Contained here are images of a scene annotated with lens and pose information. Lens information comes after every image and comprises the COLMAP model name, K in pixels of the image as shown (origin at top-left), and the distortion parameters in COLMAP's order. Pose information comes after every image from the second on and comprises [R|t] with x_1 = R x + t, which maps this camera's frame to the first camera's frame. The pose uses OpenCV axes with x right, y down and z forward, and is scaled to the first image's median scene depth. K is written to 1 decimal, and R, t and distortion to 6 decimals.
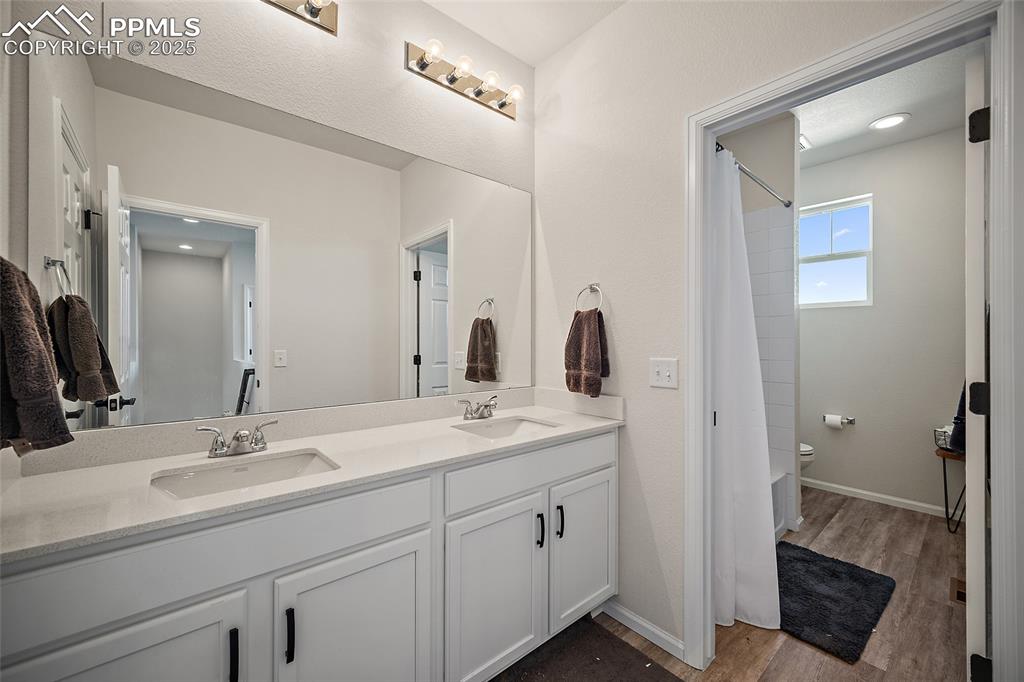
lens RADIAL K [[404.4, 0, 510.0], [0, 404.4, 345.7], [0, 0, 1]] dist [-0.001815, -0.000177]
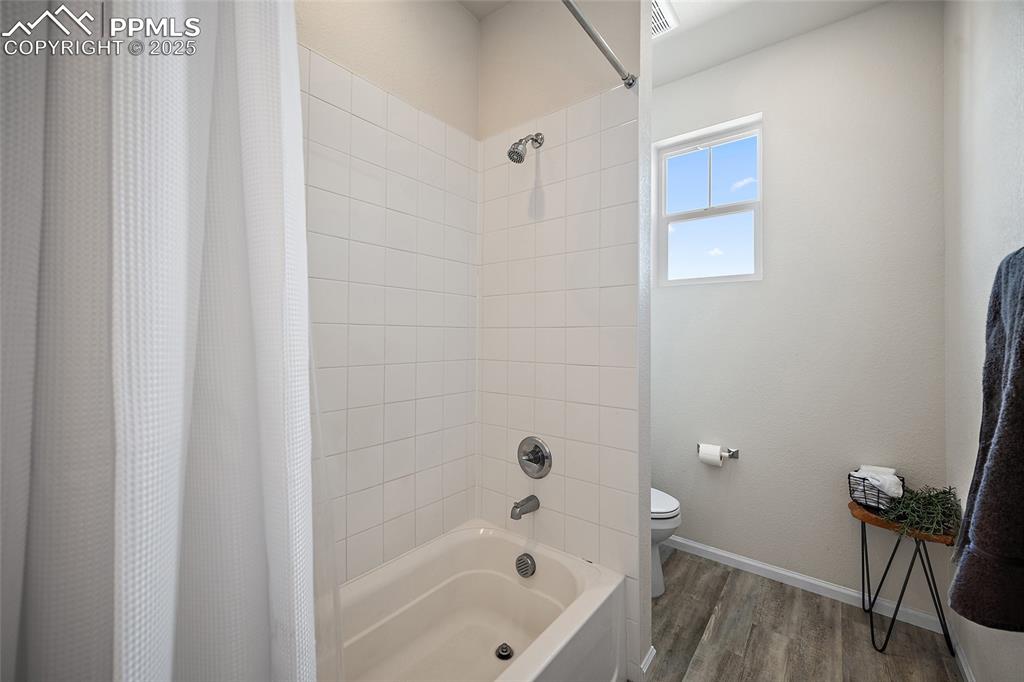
lens RADIAL K [[404.4, 0, 509.5], [0, 404.4, 335.6], [0, 0, 1]] dist [-0.001815, -0.000177]
pose [[0.983137, 0.005789, 0.182779, 0.402818], [-0.004408, 0.999959, -0.007959, -0.001141], [-0.182818, 0.007019, 0.983122, 0.461828]]
